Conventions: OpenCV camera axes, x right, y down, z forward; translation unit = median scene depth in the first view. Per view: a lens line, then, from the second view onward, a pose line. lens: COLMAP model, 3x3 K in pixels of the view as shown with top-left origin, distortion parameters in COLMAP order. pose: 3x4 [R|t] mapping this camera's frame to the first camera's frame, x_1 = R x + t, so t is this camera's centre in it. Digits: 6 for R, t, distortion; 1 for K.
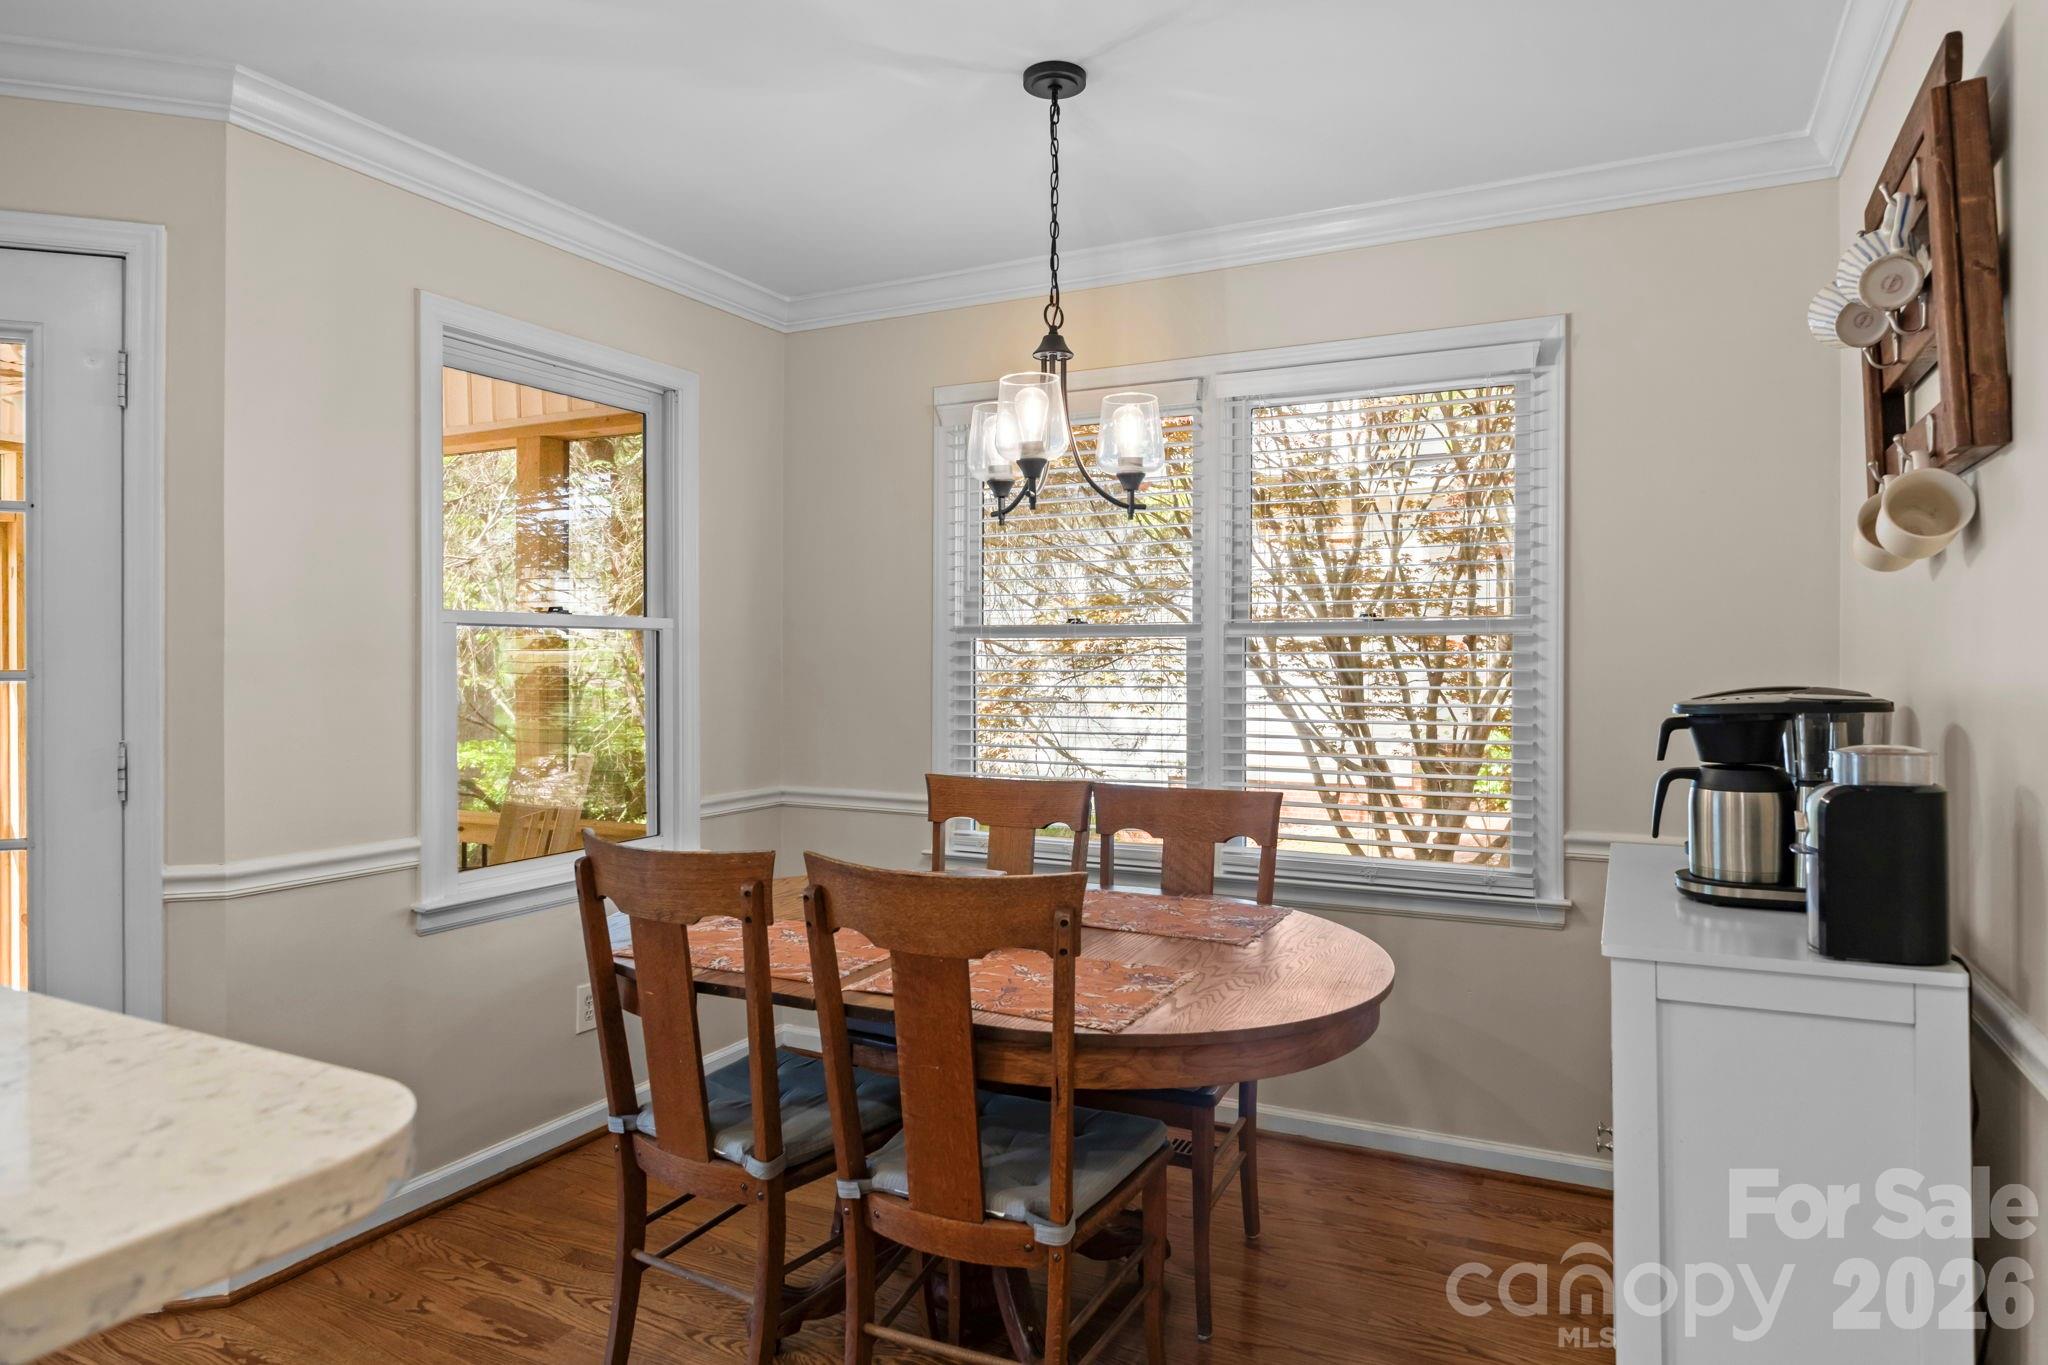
lens RADIAL K [[1201.0, 0, 1033.6], [0, 1201.0, 662.1], [0, 0, 1]] dist [-0.006040, -0.002153]
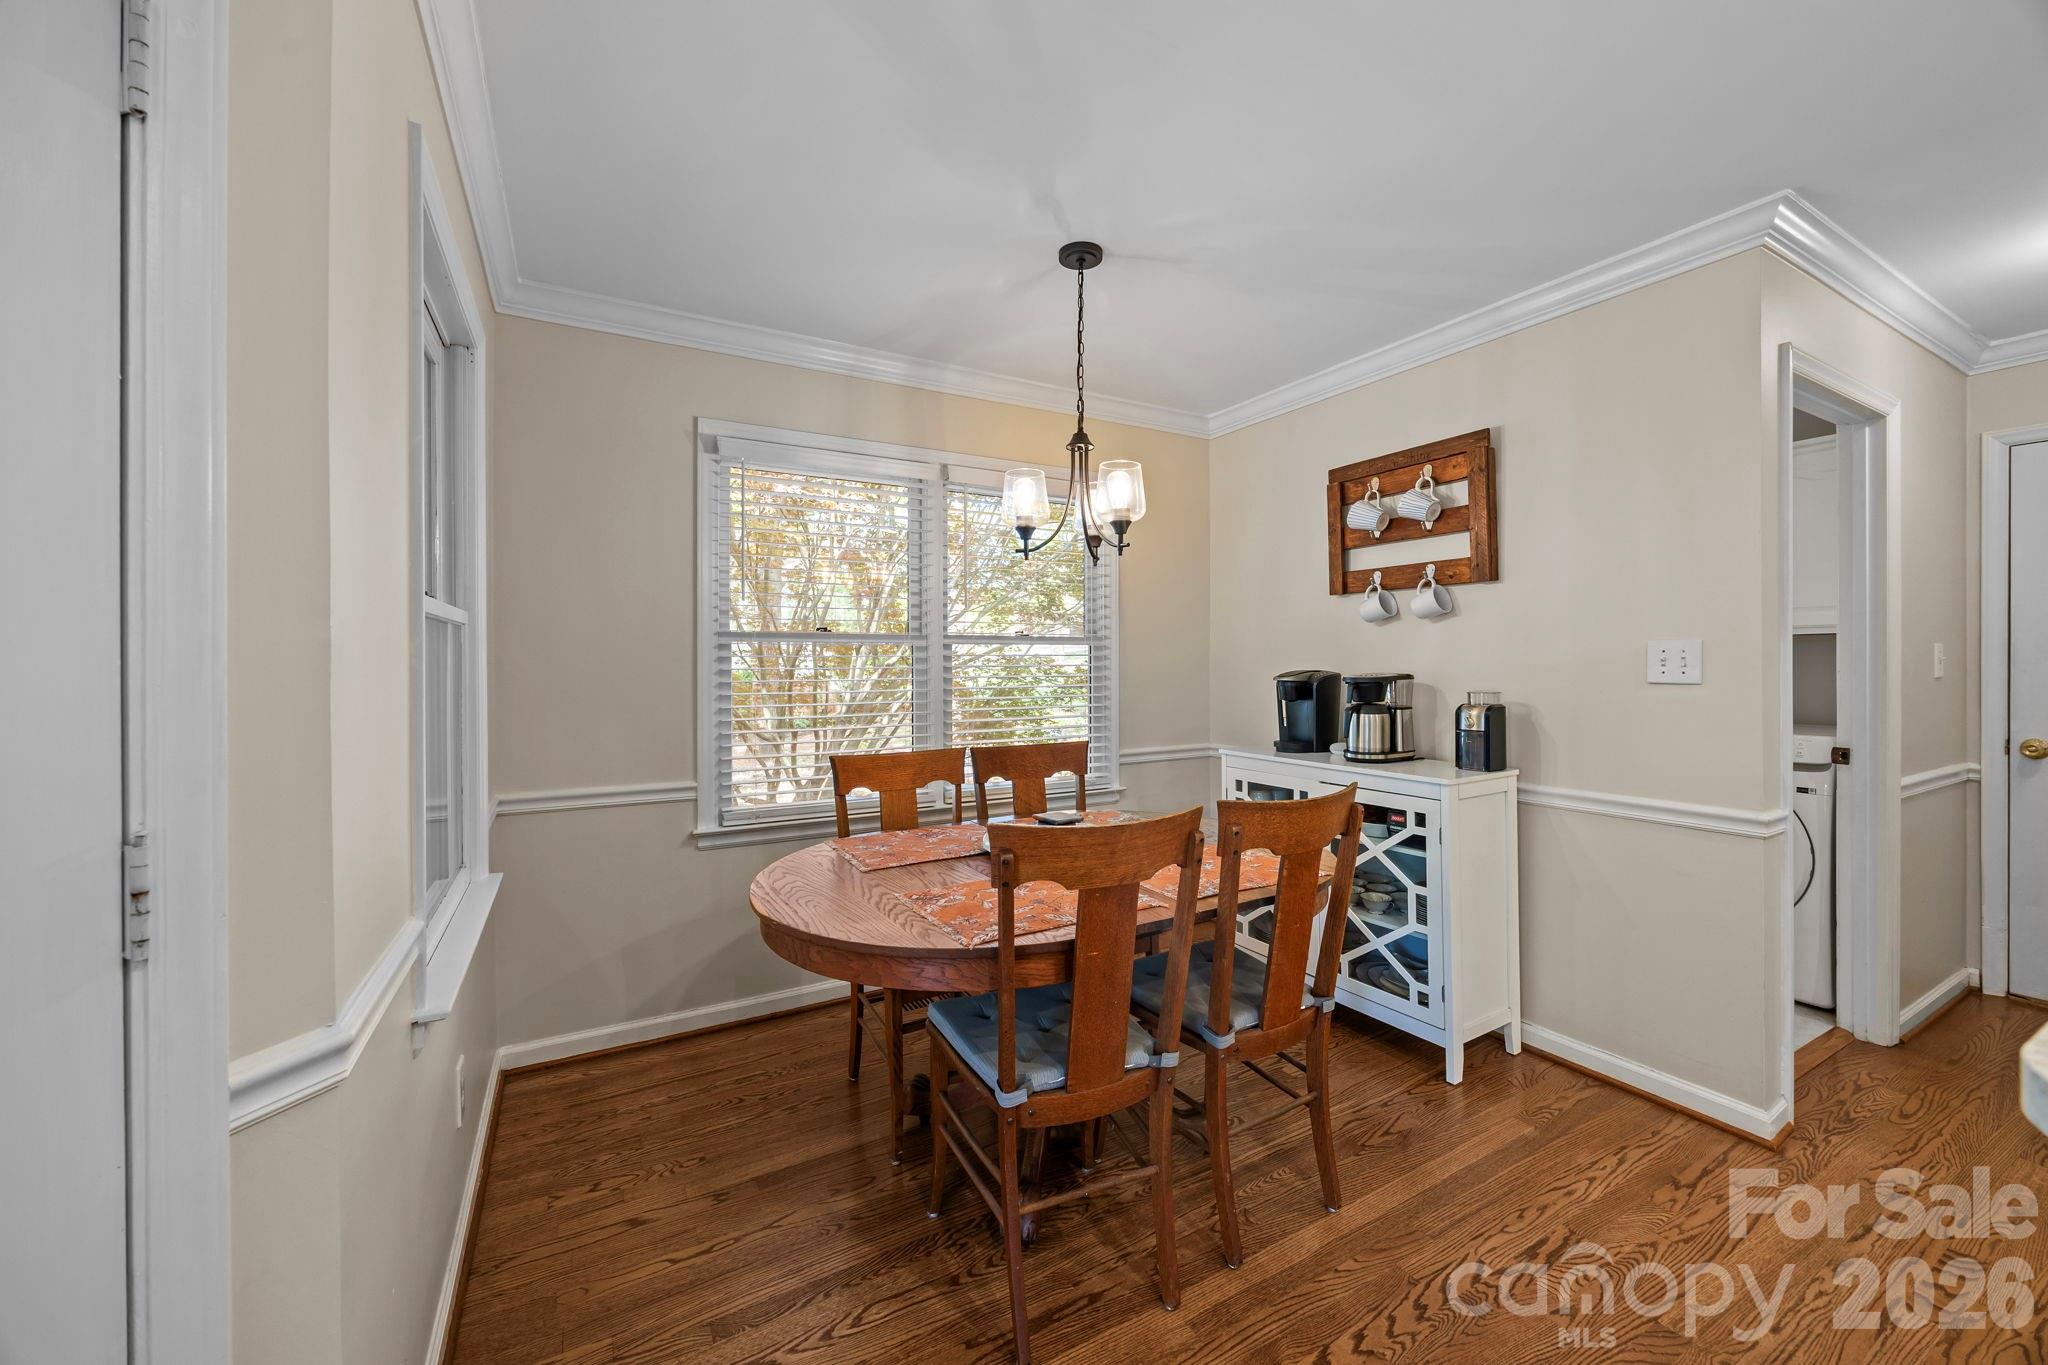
lens RADIAL K [[786.7, 0, 1034.9], [0, 786.7, 674.0], [0, 0, 1]] dist [-0.000437, 0.000041]
pose [[0.551843, -0.015882, 0.833797, -0.842681], [0.002394, 0.999845, 0.017460, -0.001612], [-0.833945, -0.007640, 0.551795, 0.547351]]
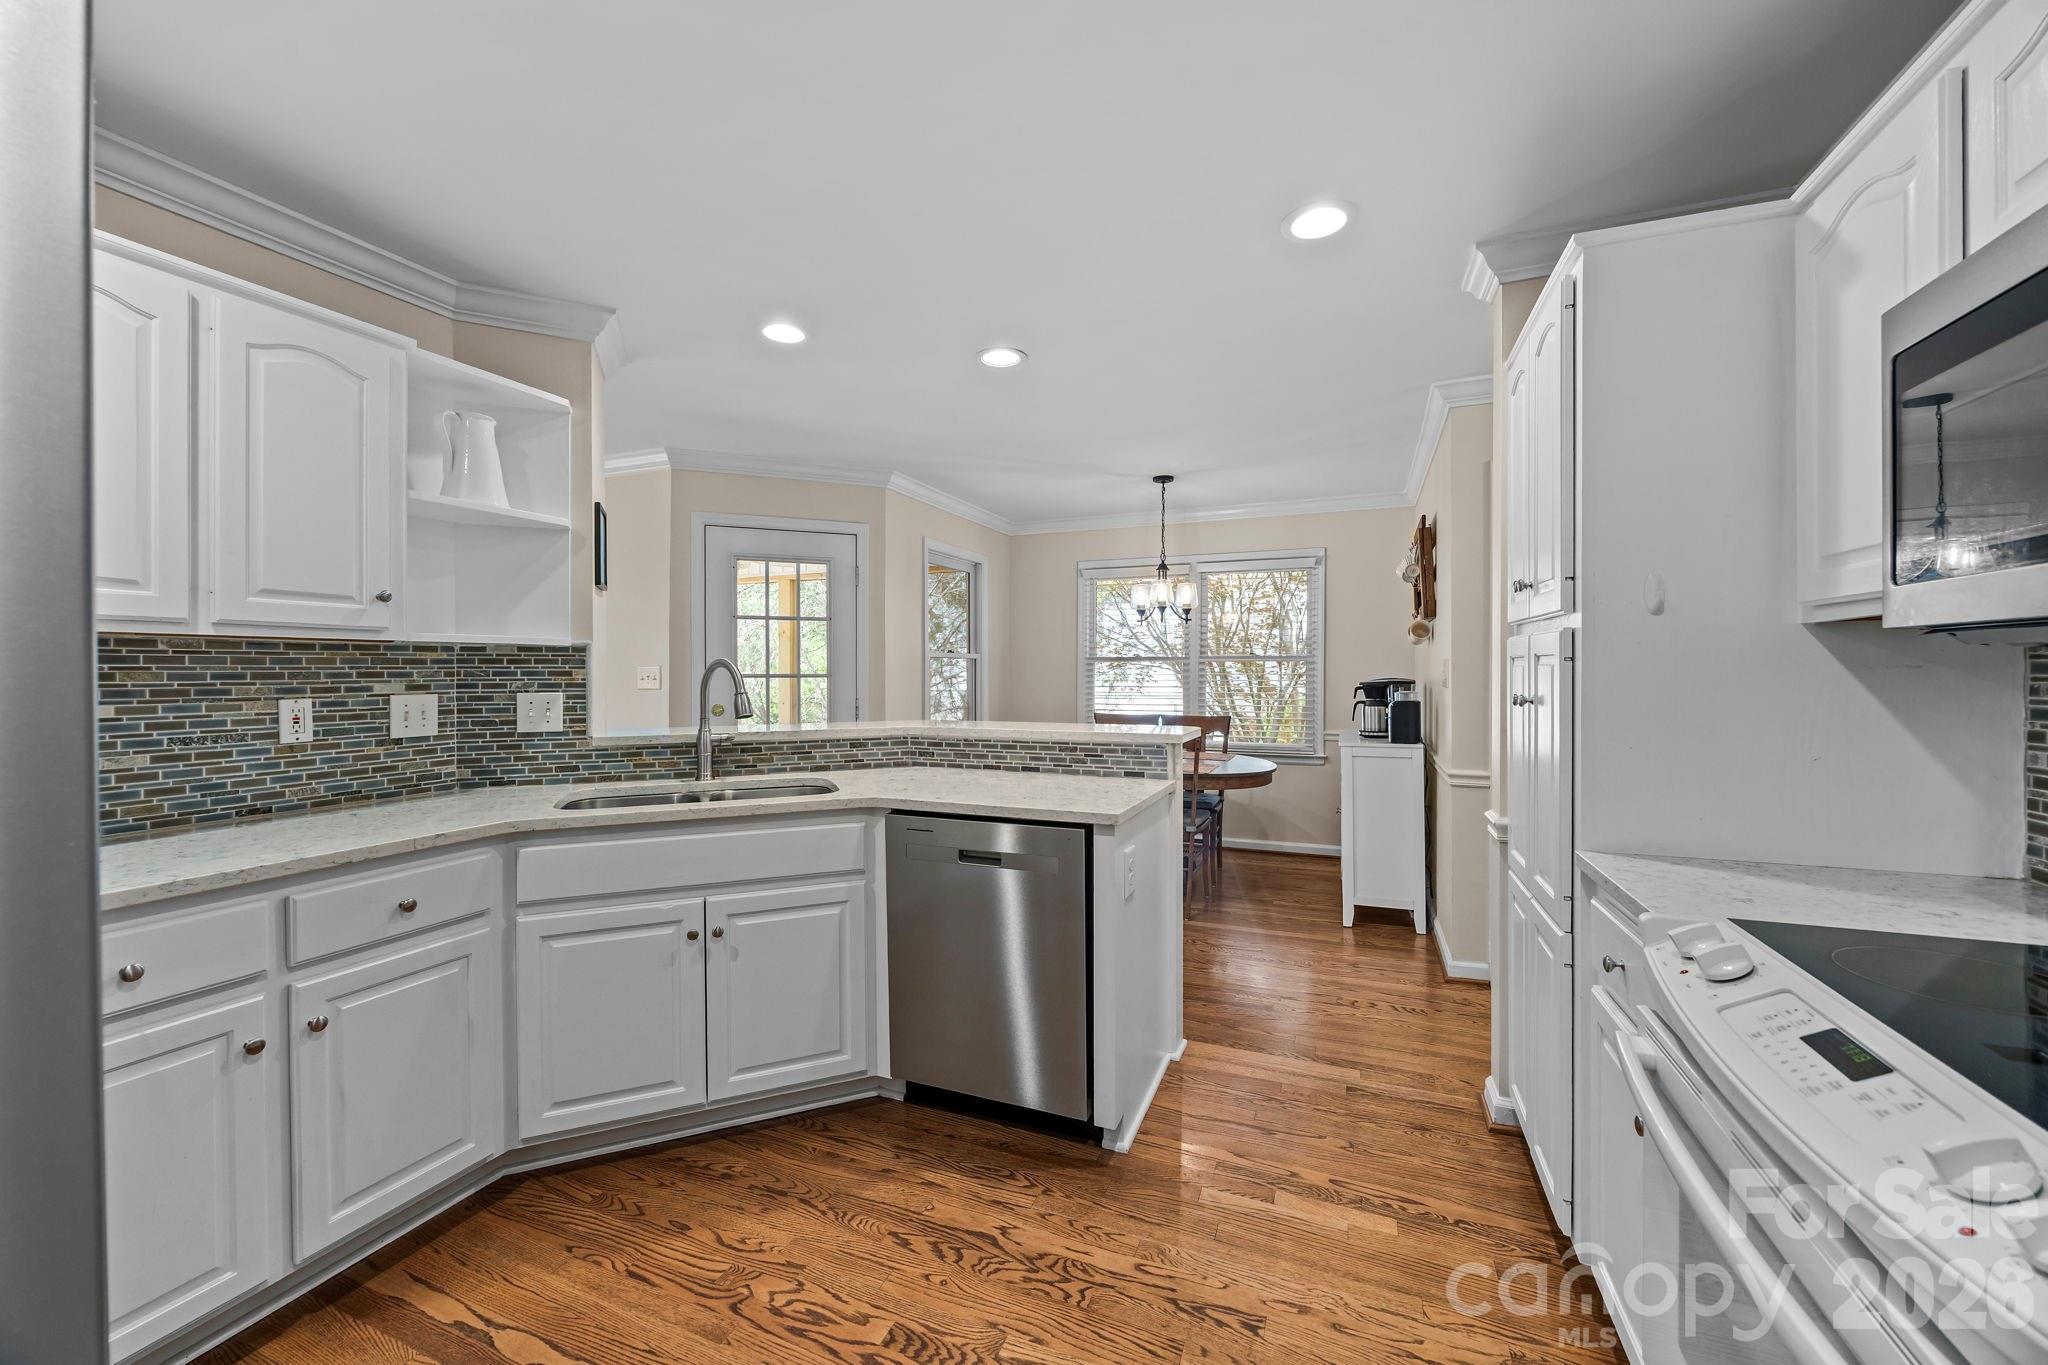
lens RADIAL K [[786.7, 0, 1034.9], [0, 786.7, 674.0], [0, 0, 1]] dist [-0.000437, 0.000041]
pose [[0.996682, -0.003598, 0.081309, -0.490680], [0.003218, 0.999983, 0.004815, -0.003934], [-0.081325, -0.004538, 0.996677, -1.001670]]
